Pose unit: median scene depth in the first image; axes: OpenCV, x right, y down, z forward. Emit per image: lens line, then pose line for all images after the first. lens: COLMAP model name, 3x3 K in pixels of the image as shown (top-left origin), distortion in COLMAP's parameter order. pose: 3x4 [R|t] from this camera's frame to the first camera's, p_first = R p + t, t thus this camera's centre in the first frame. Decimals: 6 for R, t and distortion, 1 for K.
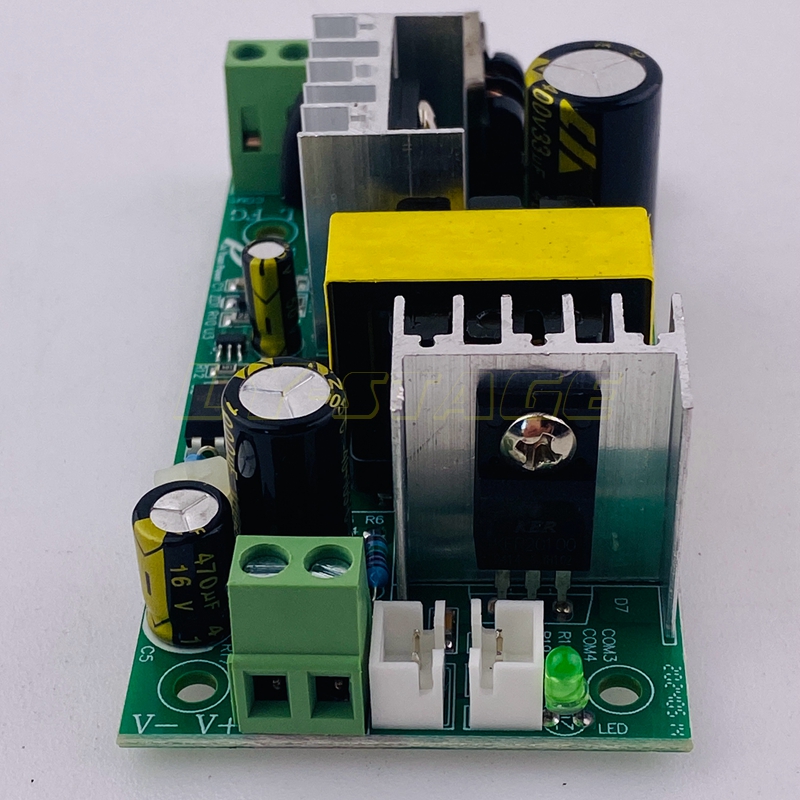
lens RADIAL K [[2117.5, 0, 399.9], [0, 2117.5, 399.8], [0, 0, 1]] dist [0.073400, 0.000000]
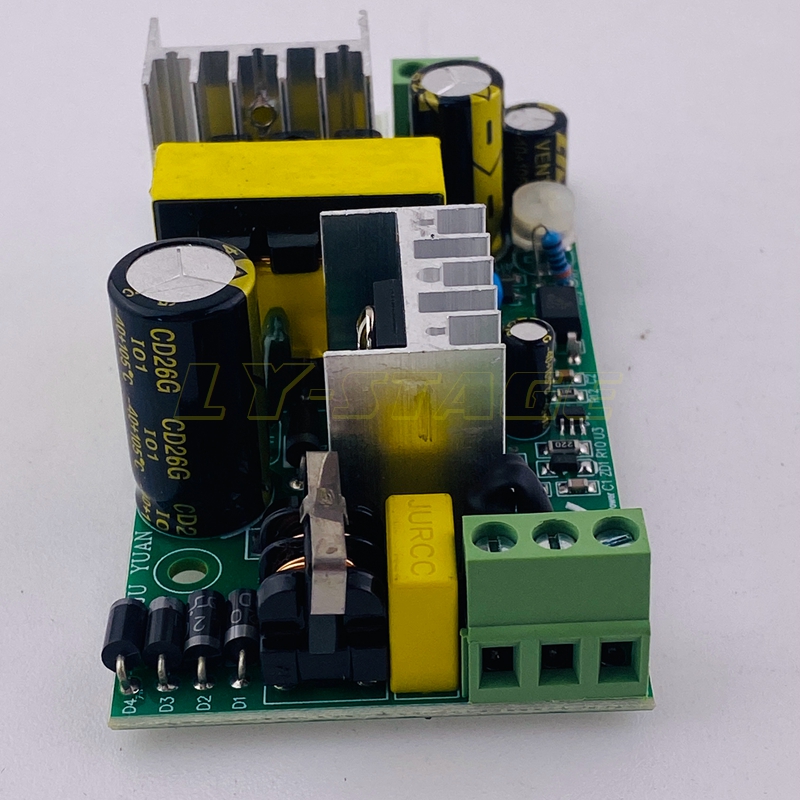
lens RADIAL K [[2117.5, 0, 399.4], [0, 2117.5, 401.5], [0, 0, 1]] dist [0.073400, 0.000000]
pose [[-0.995702, 0.091195, -0.016168, 0.016583], [0.008749, 0.266401, 0.963822, -1.047092], [0.092203, 0.959538, -0.266054, 1.328147]]
